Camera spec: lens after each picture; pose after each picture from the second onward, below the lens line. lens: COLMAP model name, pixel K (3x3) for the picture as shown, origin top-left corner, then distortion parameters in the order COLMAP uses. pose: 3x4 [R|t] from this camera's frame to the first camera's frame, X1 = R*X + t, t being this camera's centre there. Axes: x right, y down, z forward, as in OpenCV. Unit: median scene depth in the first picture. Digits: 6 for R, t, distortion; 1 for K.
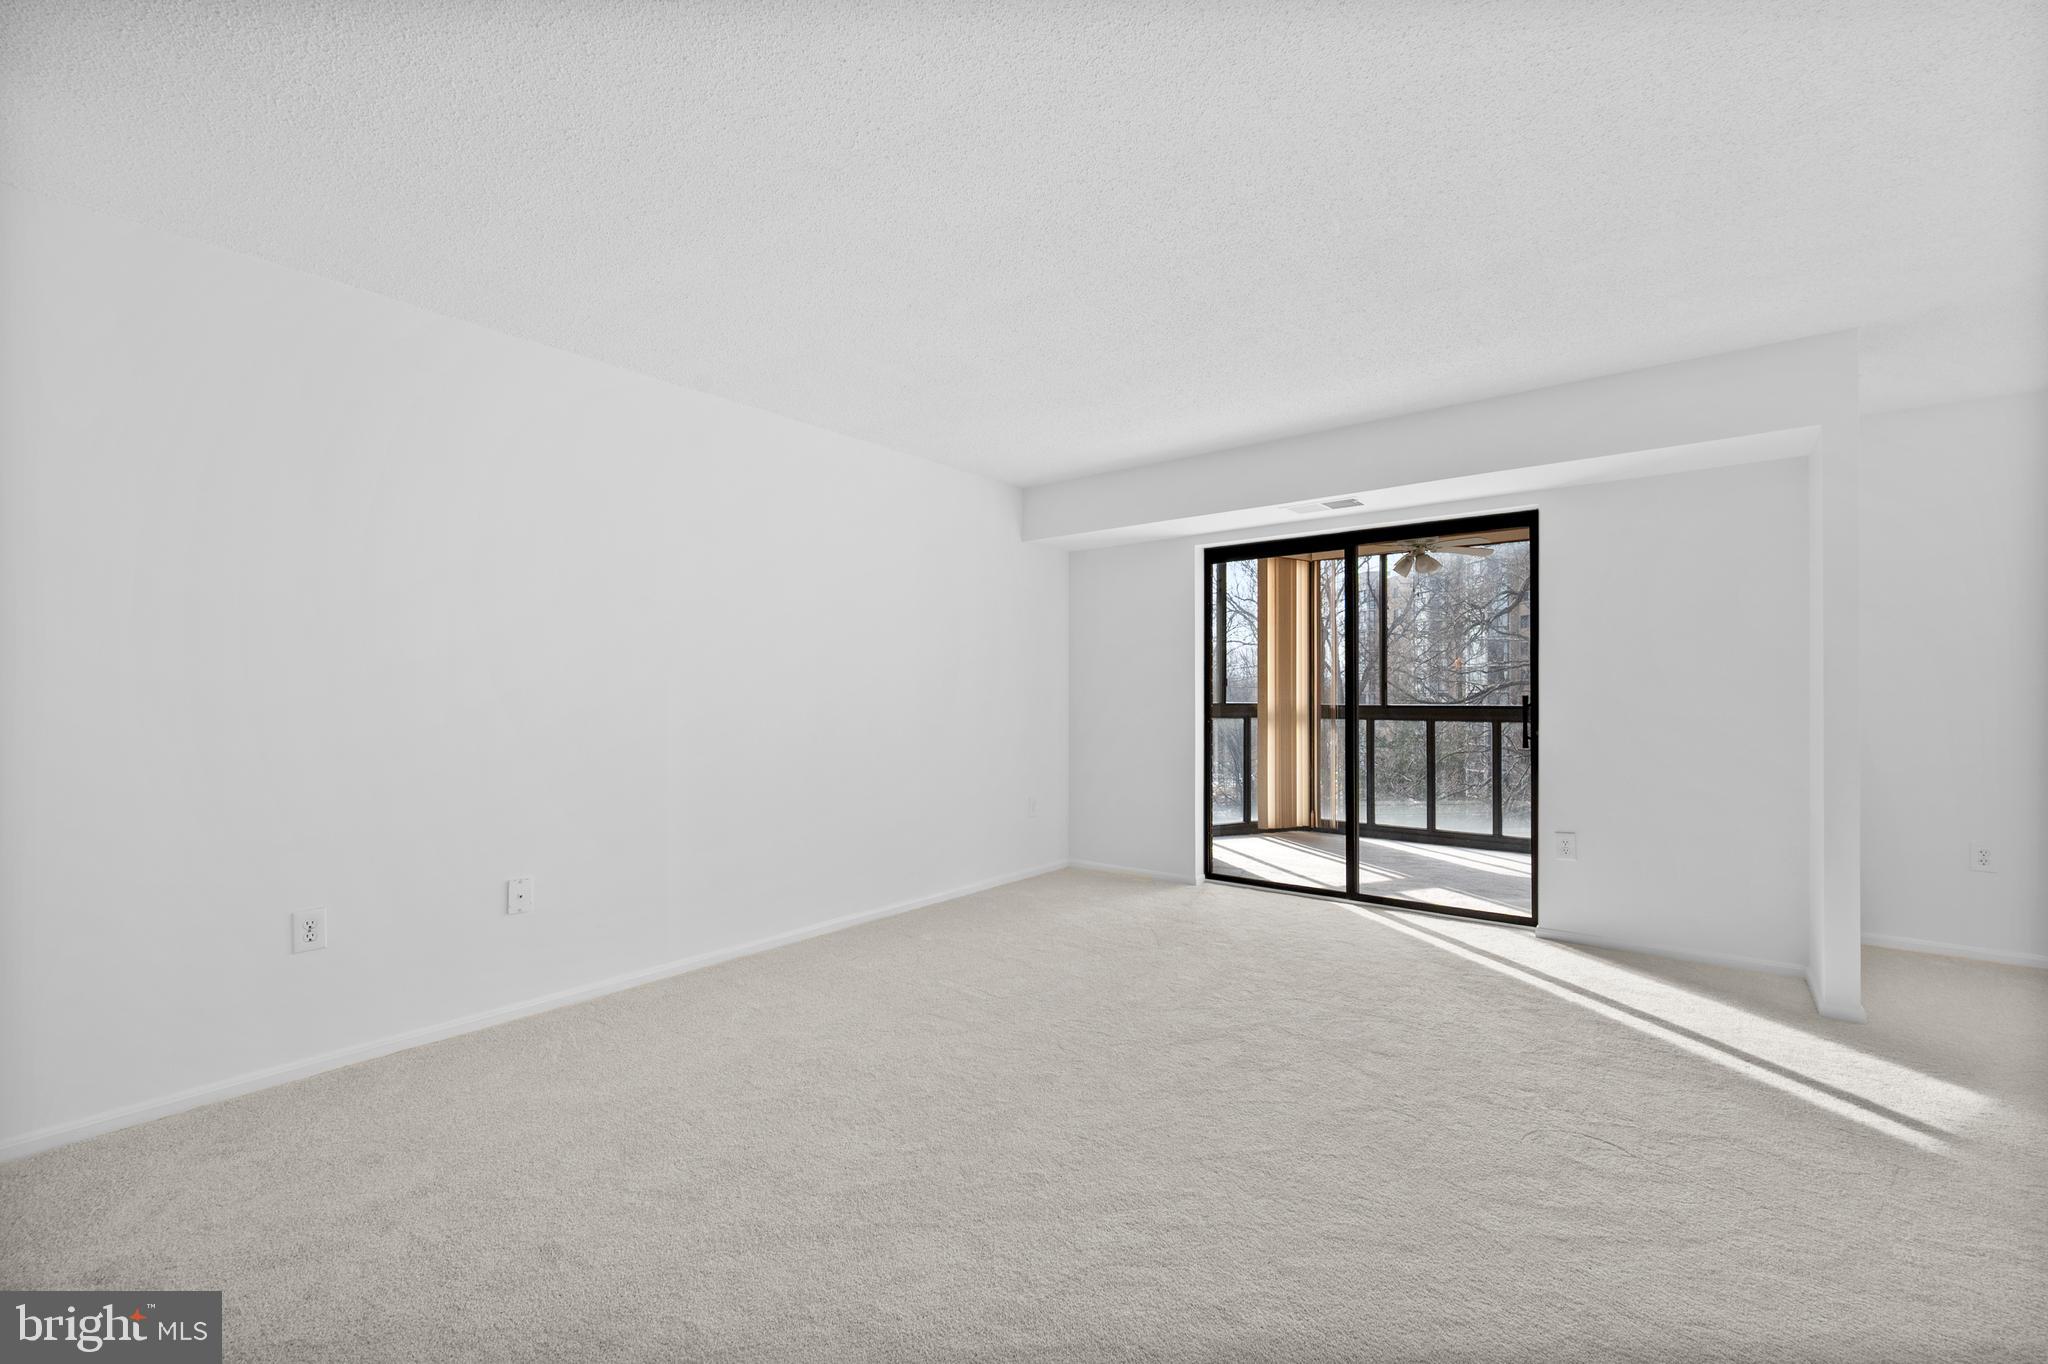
lens RADIAL K [[842.9, 0, 1023.3], [0, 842.9, 684.6], [0, 0, 1]] dist [0.001497, -0.001019]
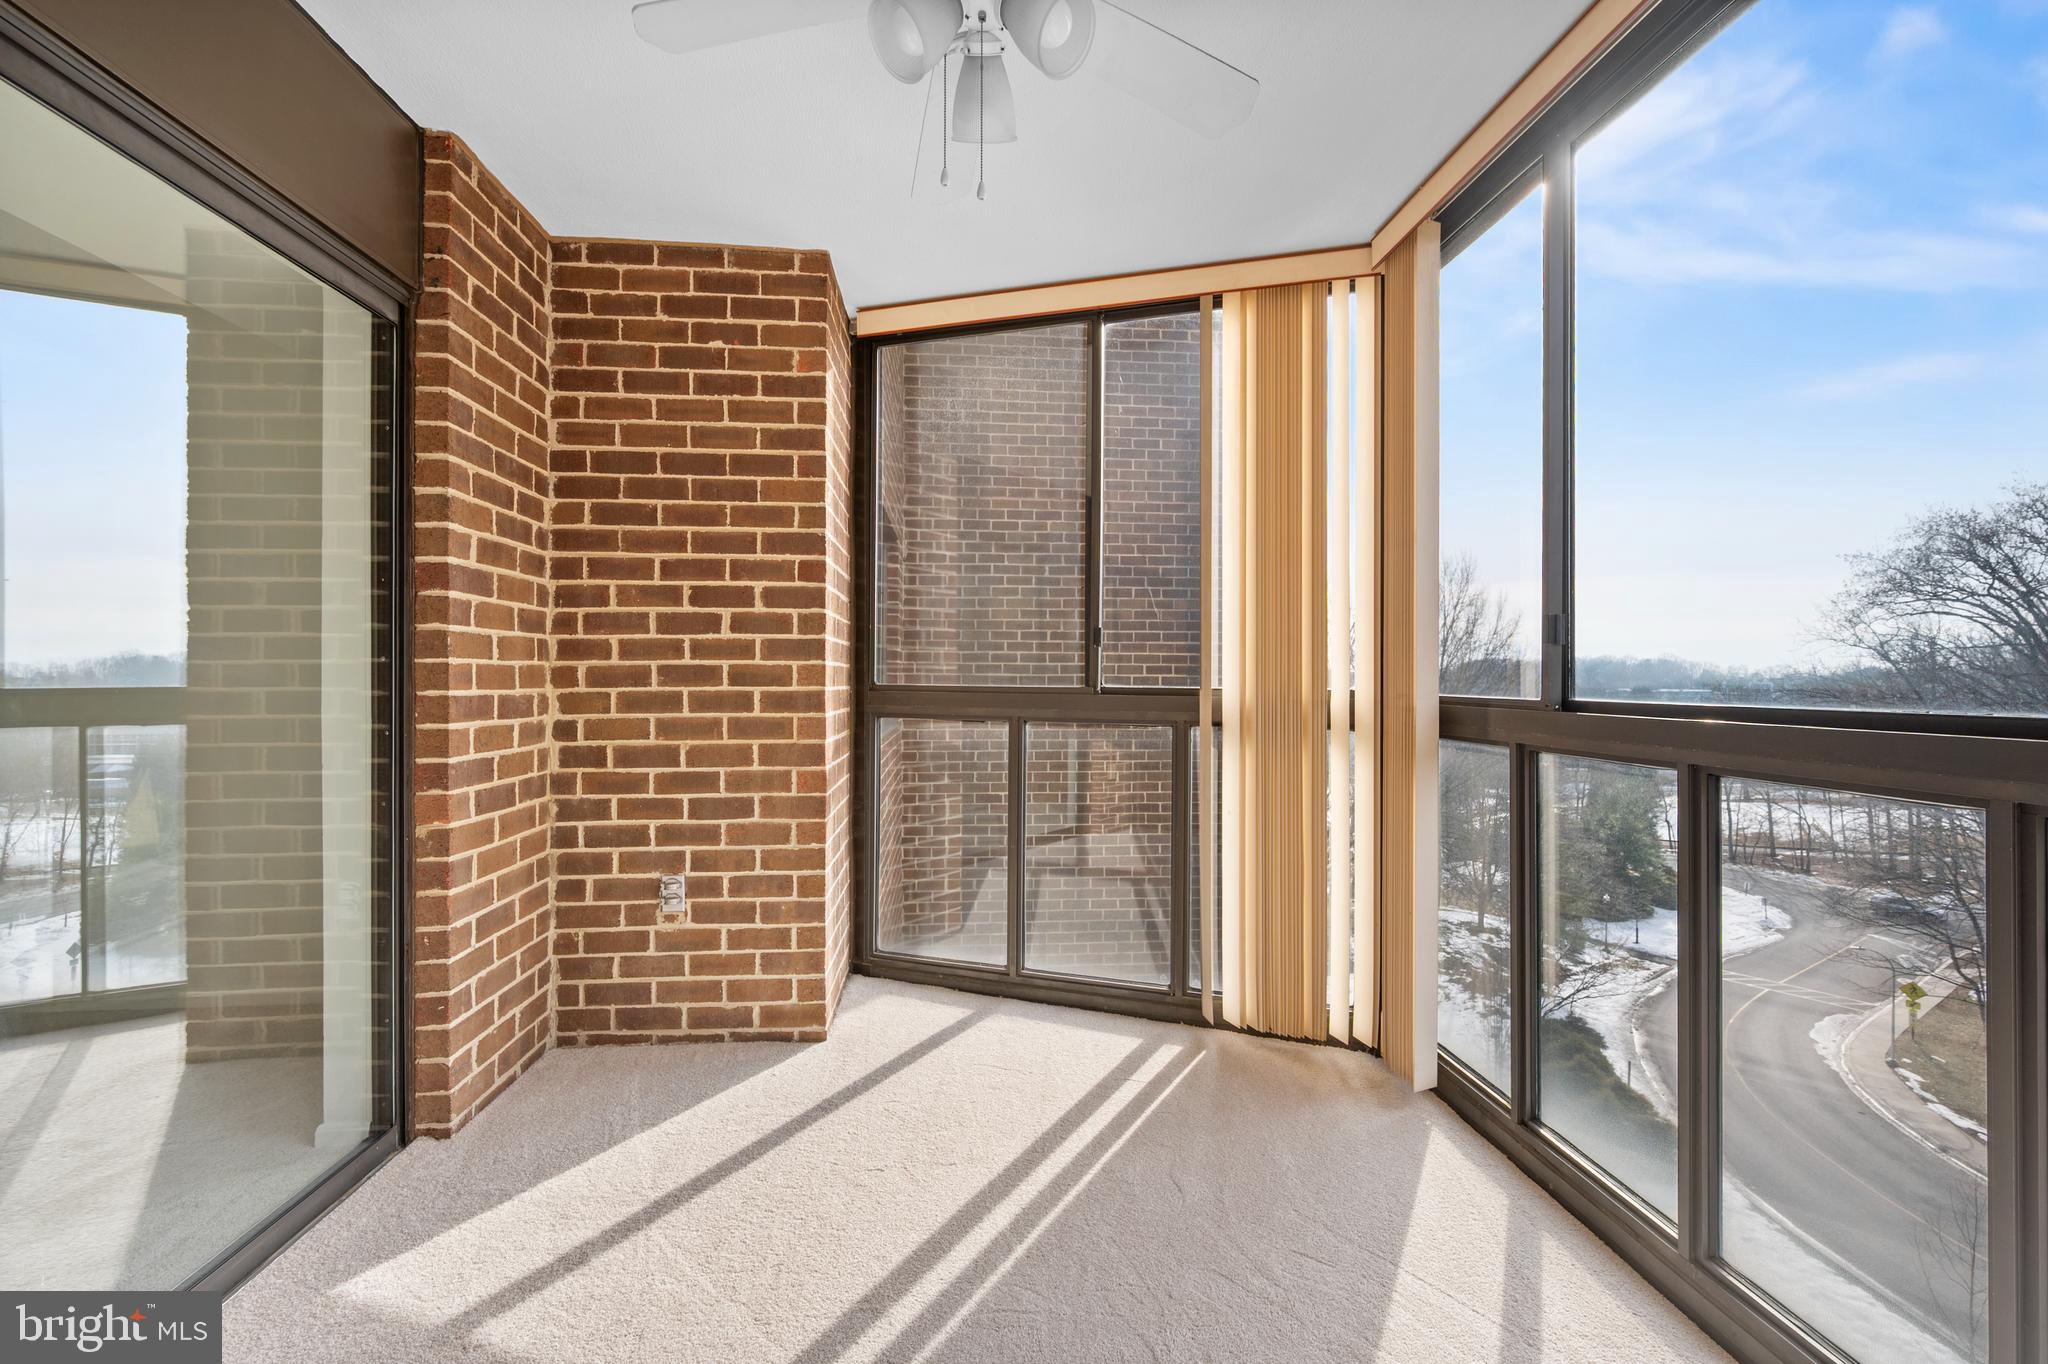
lens RADIAL K [[842.9, 0, 1021.2], [0, 842.9, 680.5], [0, 0, 1]] dist [0.001497, -0.001019]
pose [[0.684568, -0.000542, -0.728949, 0.776879], [0.012436, 0.999863, 0.010934, 0.020757], [0.728843, -0.016550, 0.684481, 1.047887]]
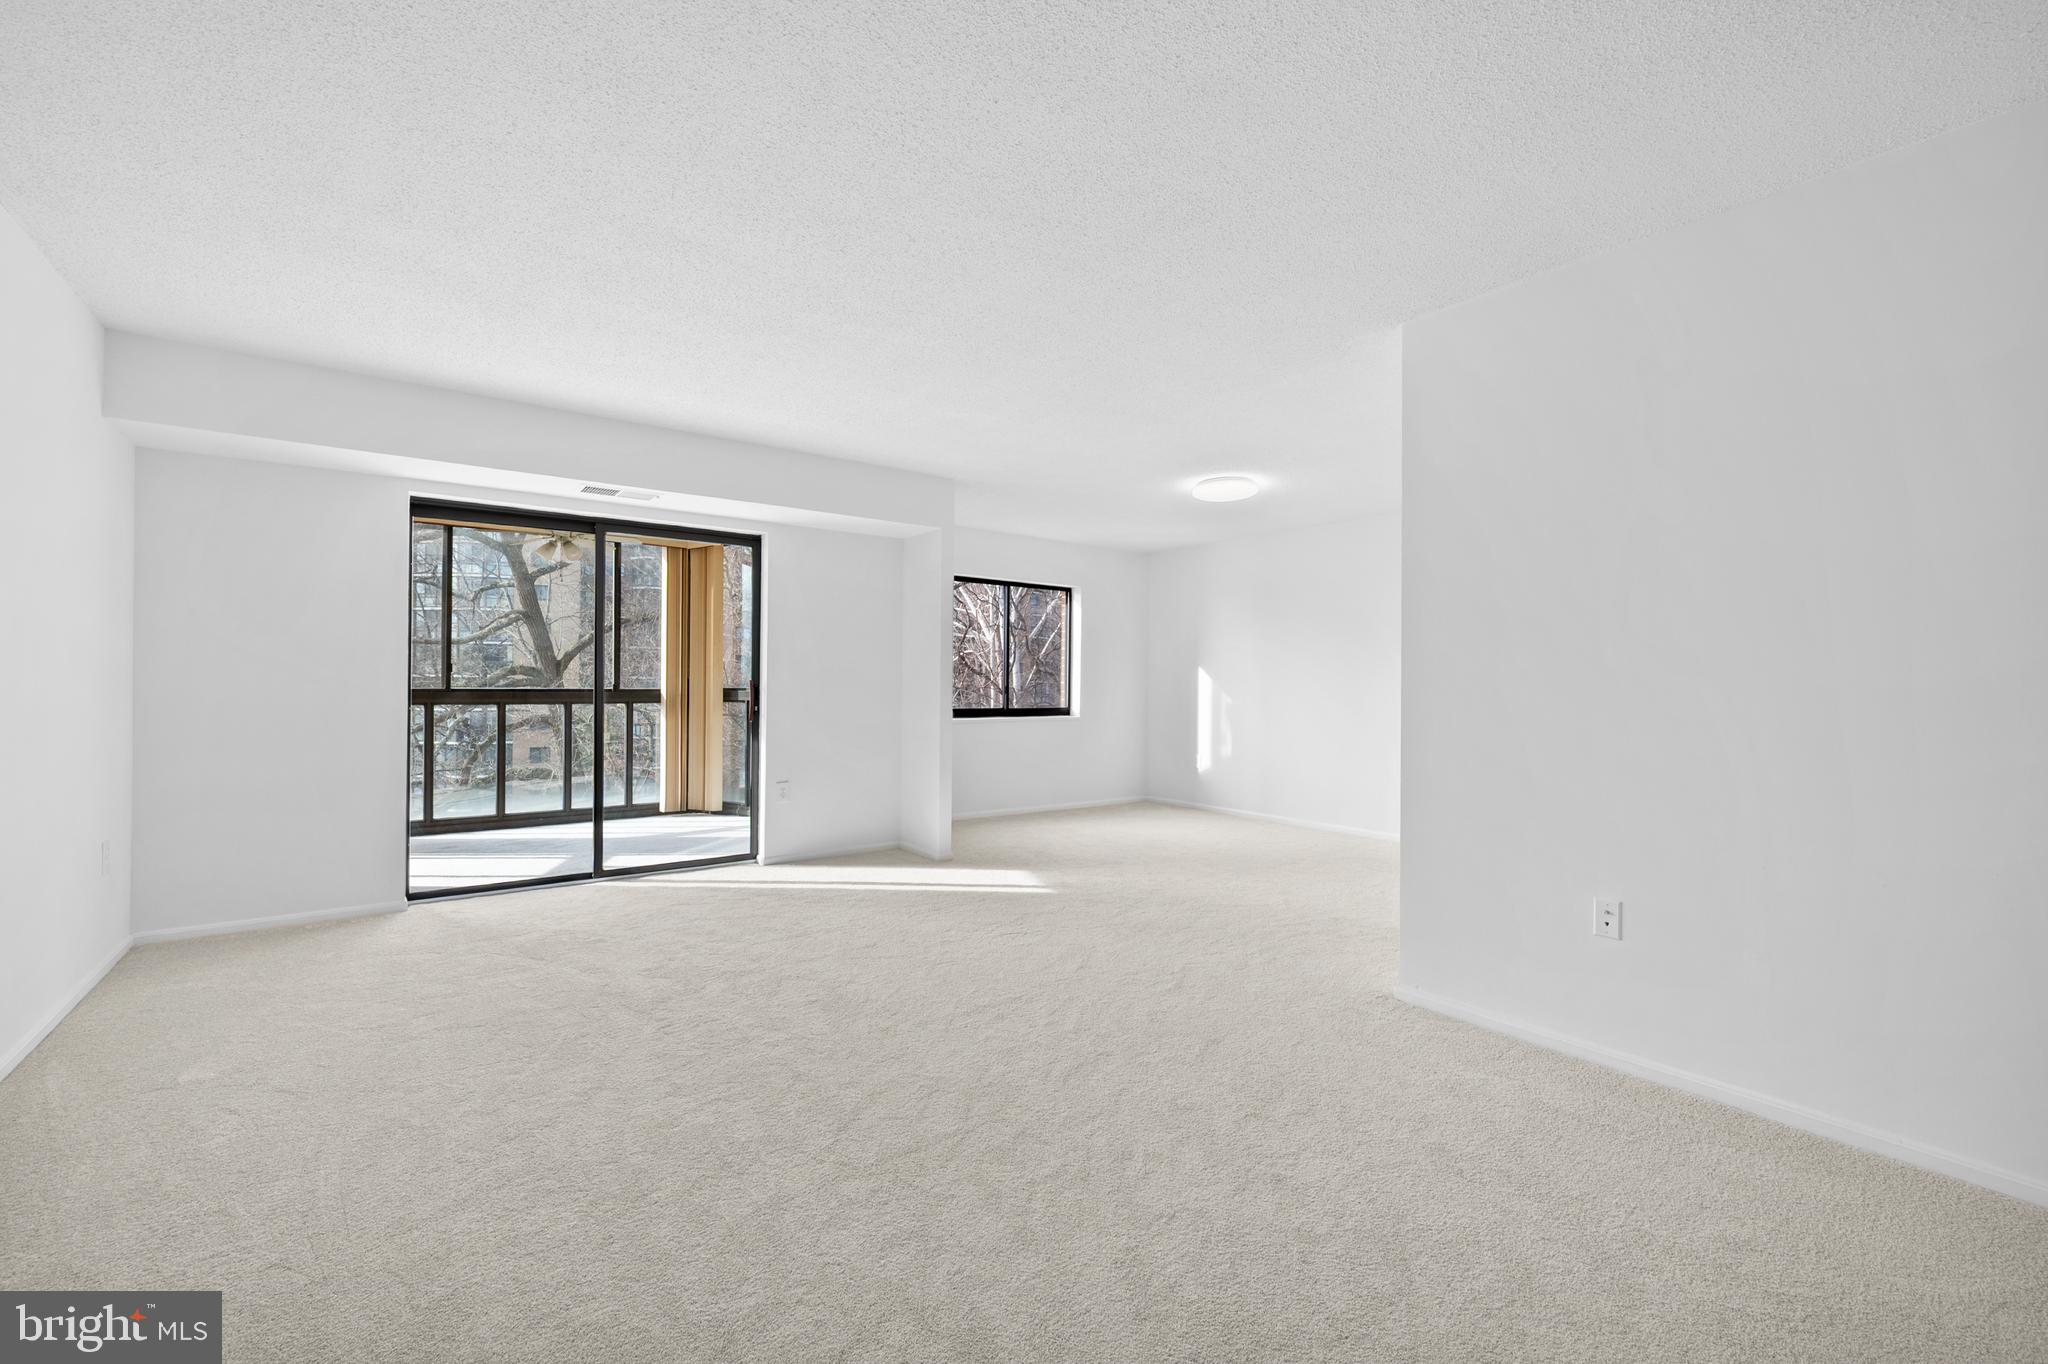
lens RADIAL K [[842.9, 0, 1021.4], [0, 842.9, 687.4], [0, 0, 1]] dist [0.001497, -0.001019]
pose [[0.258739, -0.003531, 0.965941, -0.462850], [-0.020680, 0.999744, 0.009194, 0.002366], [-0.965726, -0.022354, 0.258600, 0.239723]]
